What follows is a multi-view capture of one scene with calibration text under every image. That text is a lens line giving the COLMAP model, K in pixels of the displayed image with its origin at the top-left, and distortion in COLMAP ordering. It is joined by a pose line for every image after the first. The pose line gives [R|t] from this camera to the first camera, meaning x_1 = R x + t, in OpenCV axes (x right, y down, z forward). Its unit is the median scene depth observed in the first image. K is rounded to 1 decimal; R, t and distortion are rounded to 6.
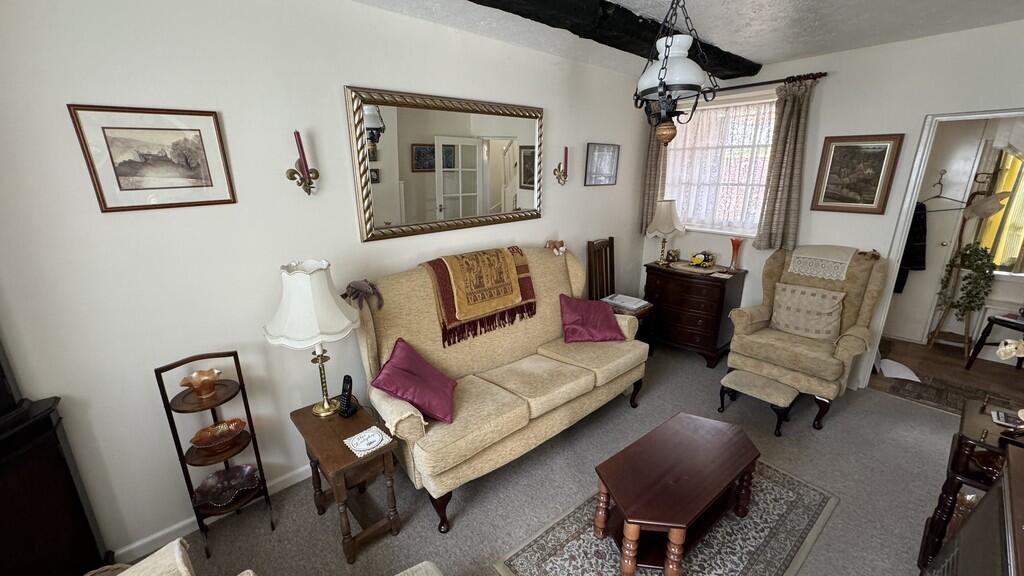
lens RADIAL K [[406.2, 0, 507.6], [0, 406.2, 287.9], [0, 0, 1]] dist [-0.002239, -0.000327]
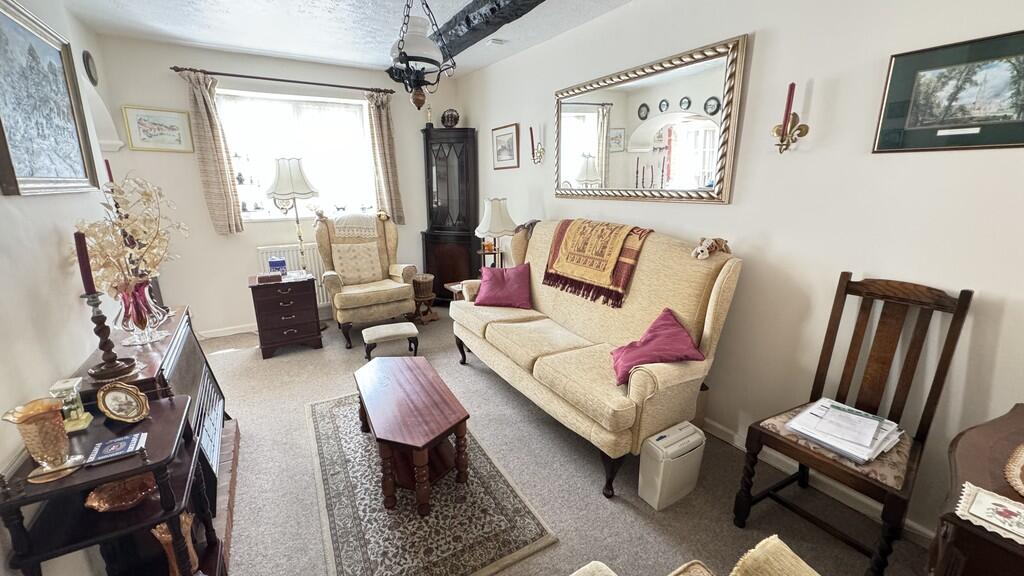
lens RADIAL K [[406.2, 0, 507.6], [0, 406.2, 287.9], [0, 0, 1]] dist [-0.002239, -0.000327]
pose [[-0.175187, 0.259104, -0.949829, 1.151653], [-0.275981, 0.913146, 0.299999, -0.207989], [0.945063, 0.314691, -0.088463, 1.072674]]
